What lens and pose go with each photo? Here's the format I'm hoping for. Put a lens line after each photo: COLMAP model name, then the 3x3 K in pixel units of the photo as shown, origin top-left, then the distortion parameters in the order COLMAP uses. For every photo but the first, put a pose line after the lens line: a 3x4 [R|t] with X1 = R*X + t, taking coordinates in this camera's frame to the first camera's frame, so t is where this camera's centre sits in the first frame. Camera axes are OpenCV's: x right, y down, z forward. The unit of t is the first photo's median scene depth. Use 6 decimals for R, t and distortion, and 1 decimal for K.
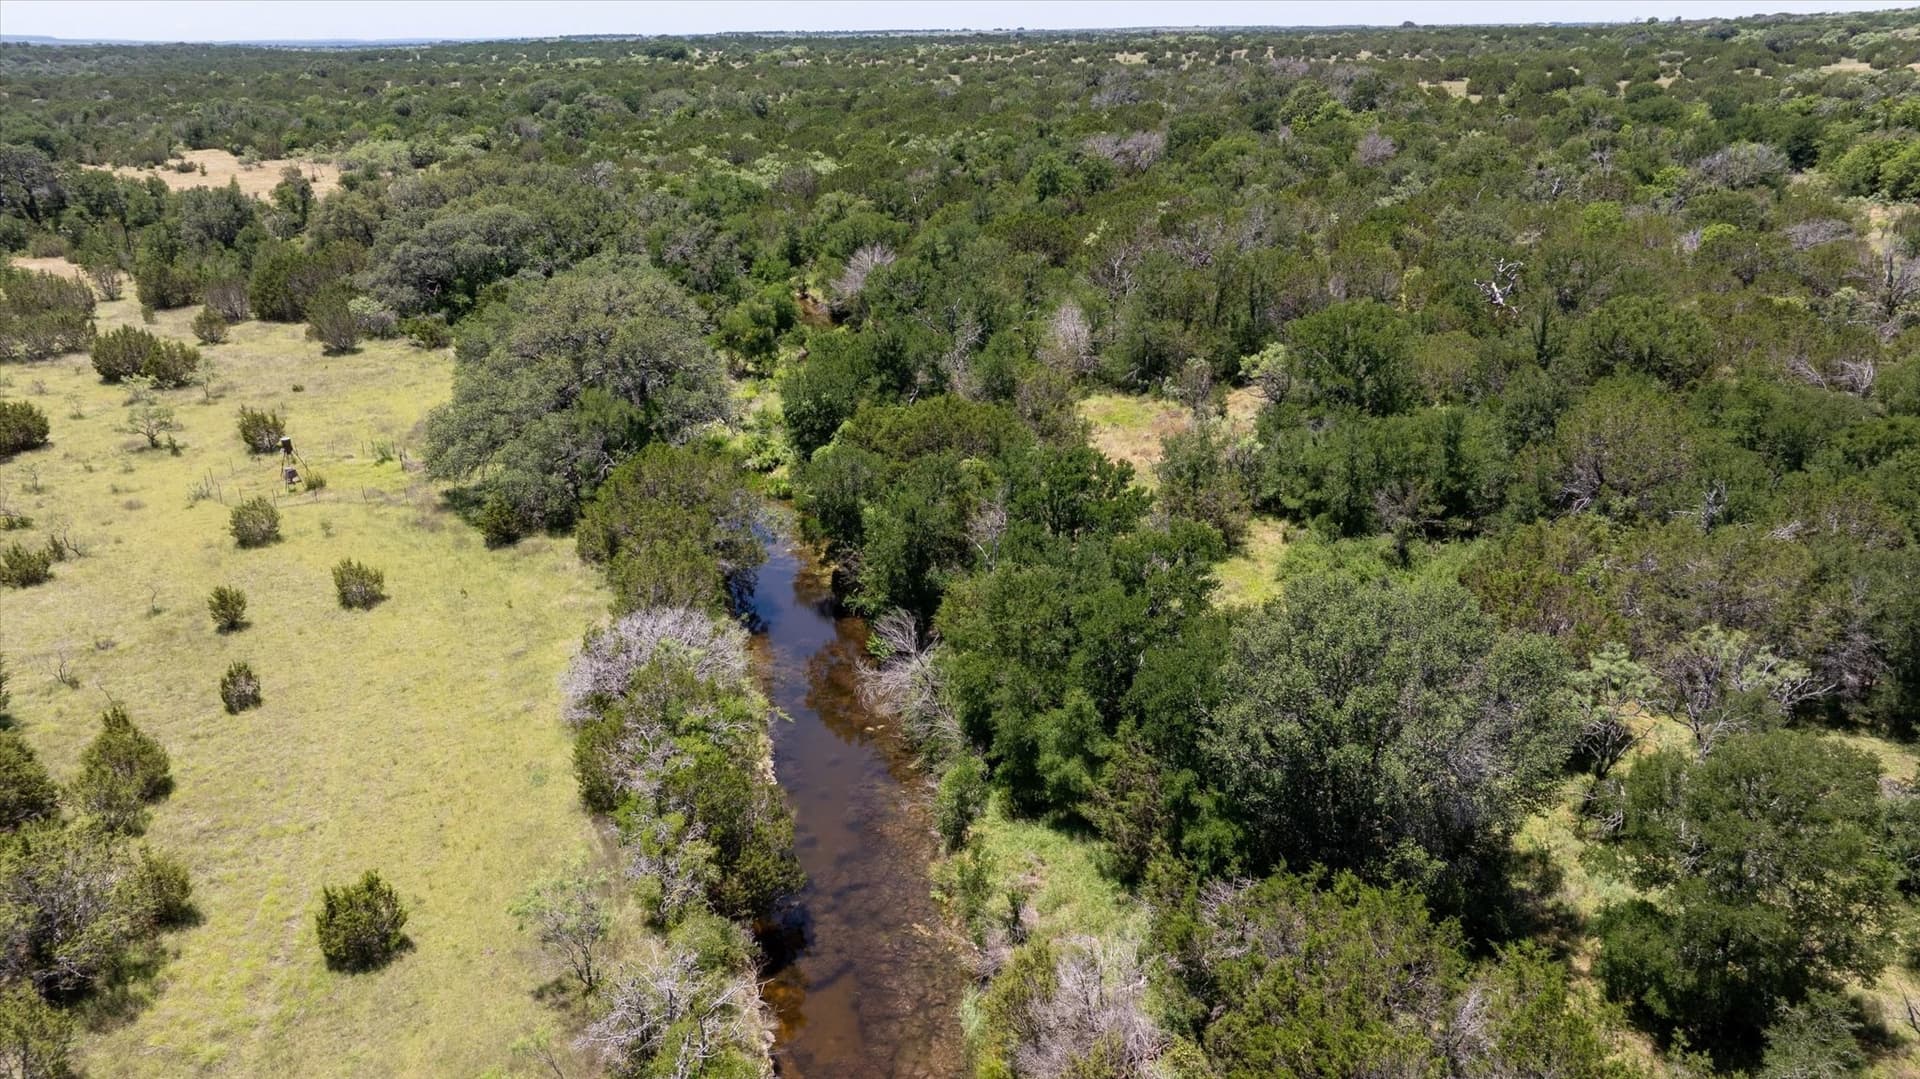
lens RADIAL K [[1361.8, 0, 967.3], [0, 1361.8, 539.3], [0, 0, 1]] dist [-0.040935, 0.038464]
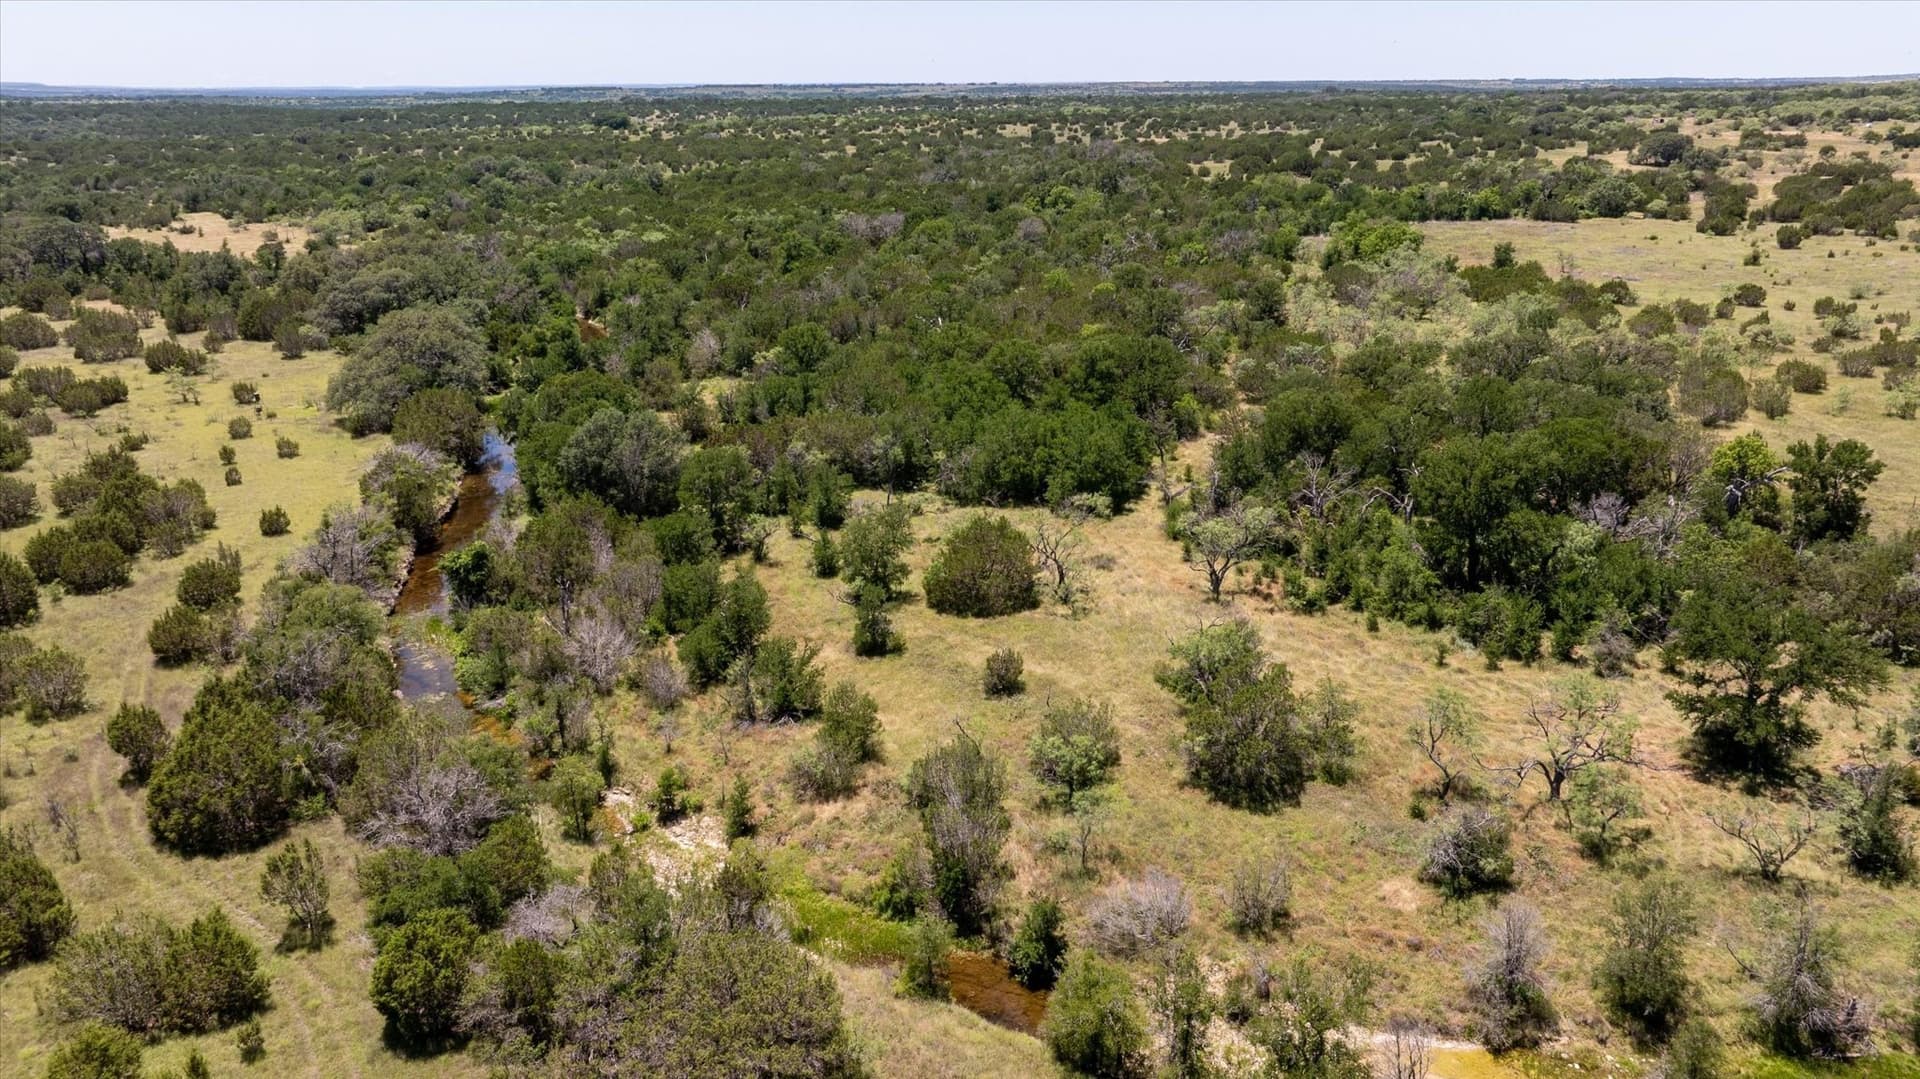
lens RADIAL K [[1361.8, 0, 967.3], [0, 1361.8, 539.3], [0, 0, 1]] dist [-0.040935, 0.038464]
pose [[0.999924, 0.002204, 0.012126, 0.517026], [-0.001795, 0.999433, -0.033631, 0.208463], [-0.012193, 0.033606, 0.999361, -0.988262]]
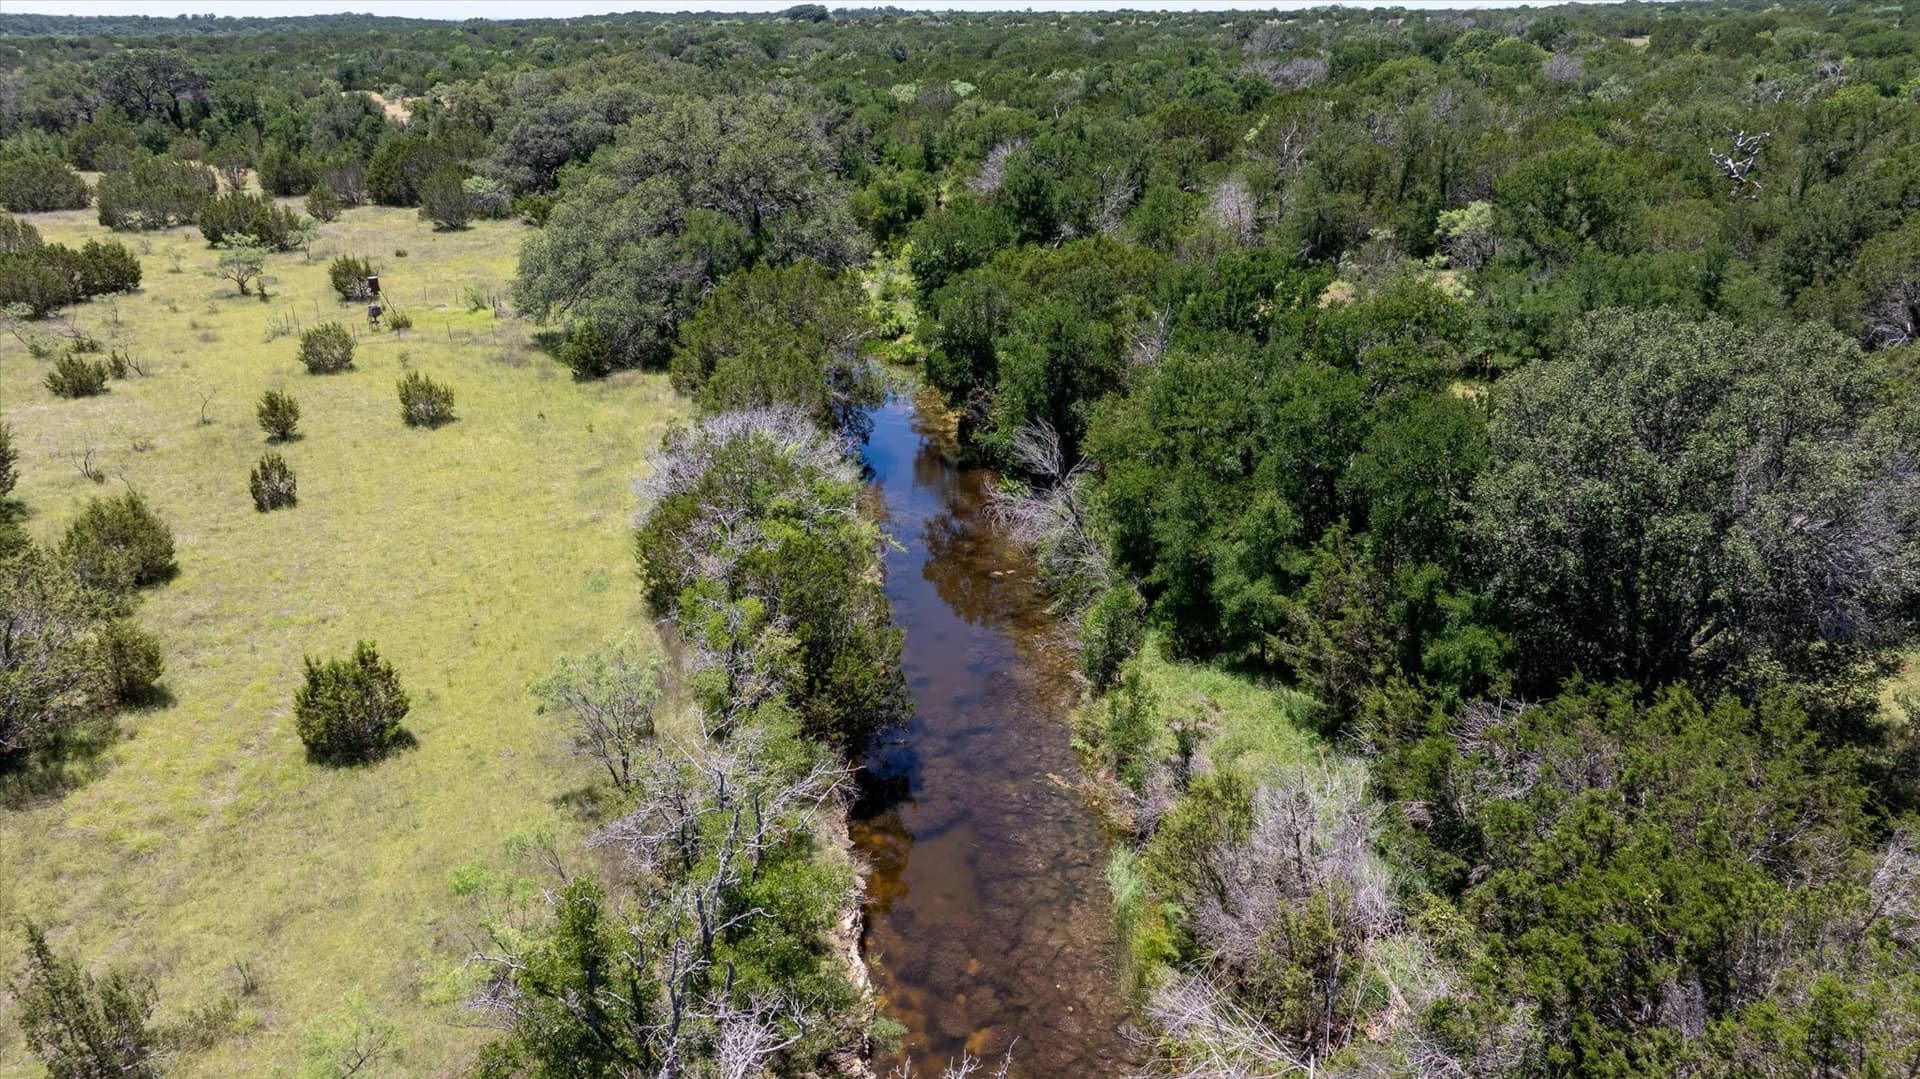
lens RADIAL K [[1361.8, 0, 967.3], [0, 1361.8, 539.3], [0, 0, 1]] dist [-0.040935, 0.038464]
pose [[0.995208, 0.042443, -0.088085, -0.013071], [-0.041556, 0.999066, 0.011873, 0.080653], [0.088506, -0.008156, 0.996042, 0.122900]]
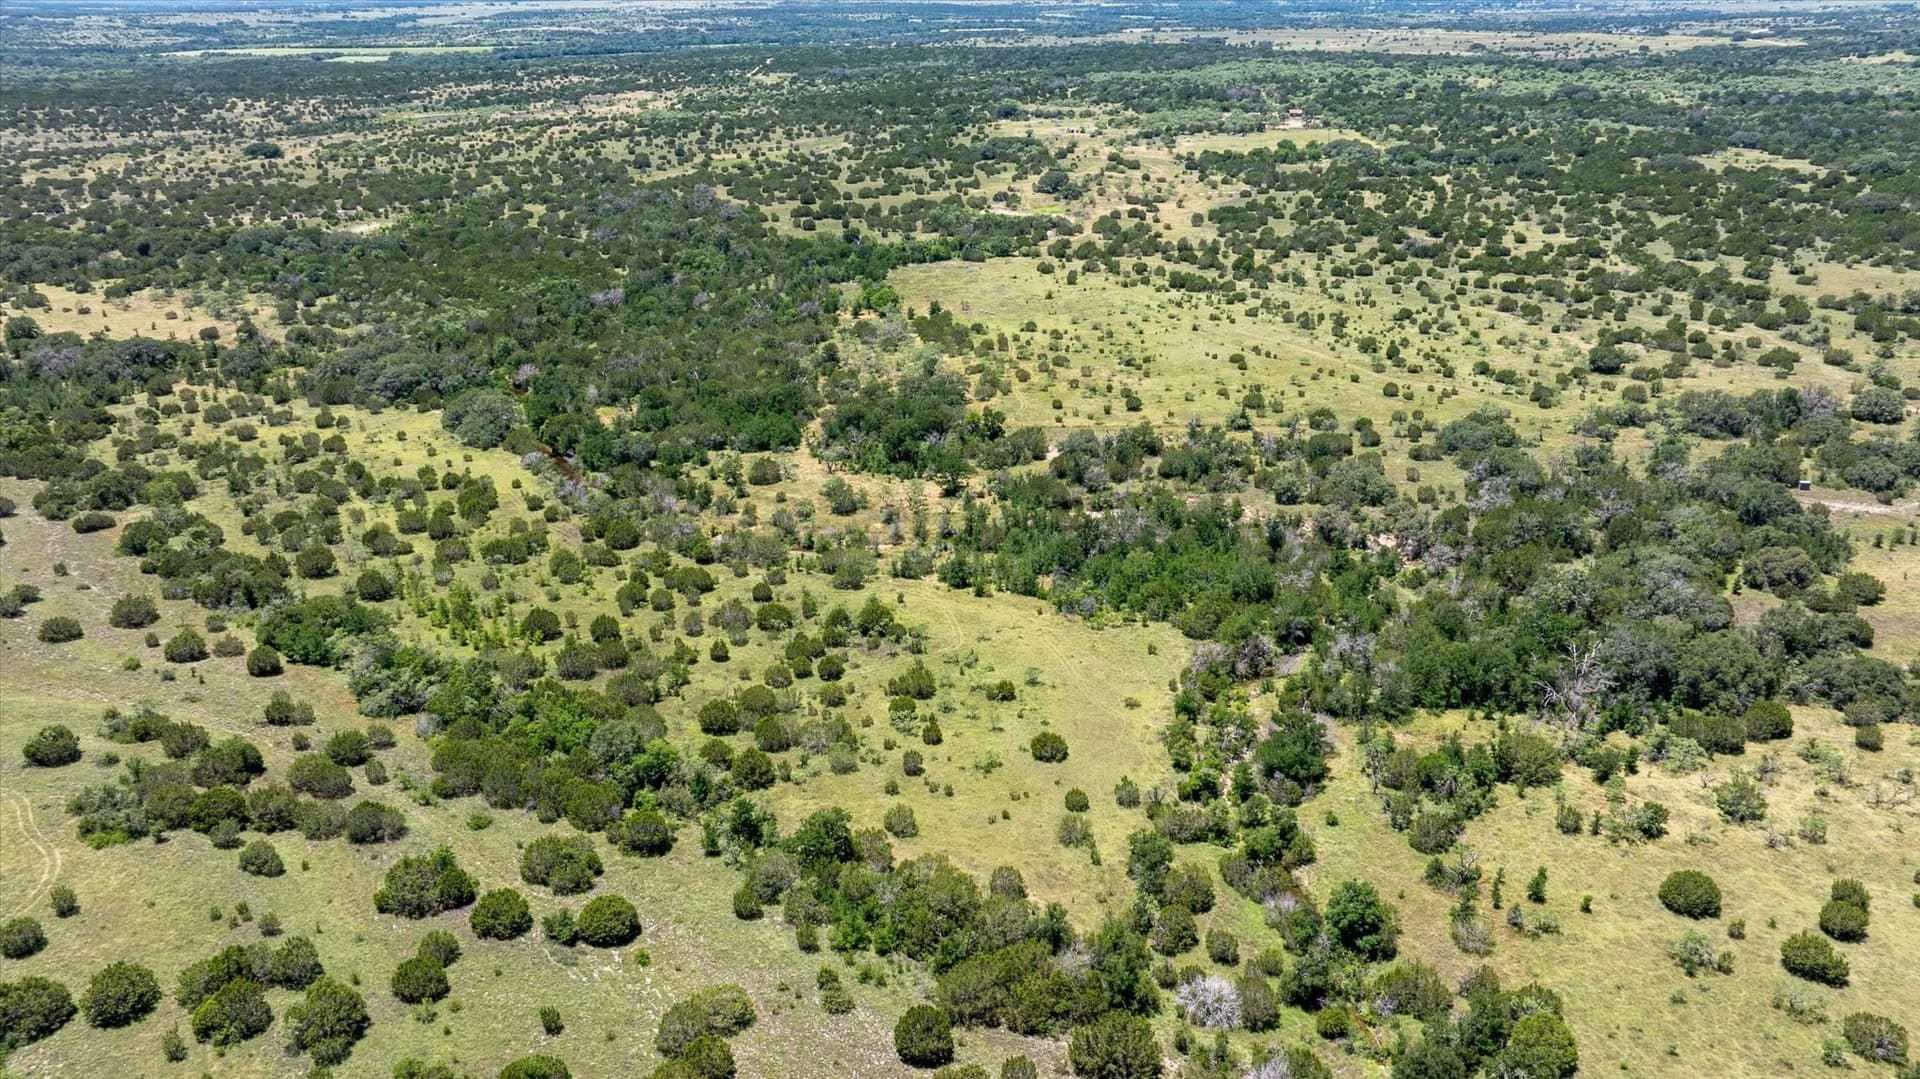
lens RADIAL K [[1361.8, 0, 967.3], [0, 1361.8, 539.3], [0, 0, 1]] dist [-0.040935, 0.038464]
pose [[0.942626, -0.122046, 0.310742, -0.235440], [0.111467, 0.992425, 0.051648, 0.256090], [-0.314692, -0.014047, 0.949090, -4.143458]]
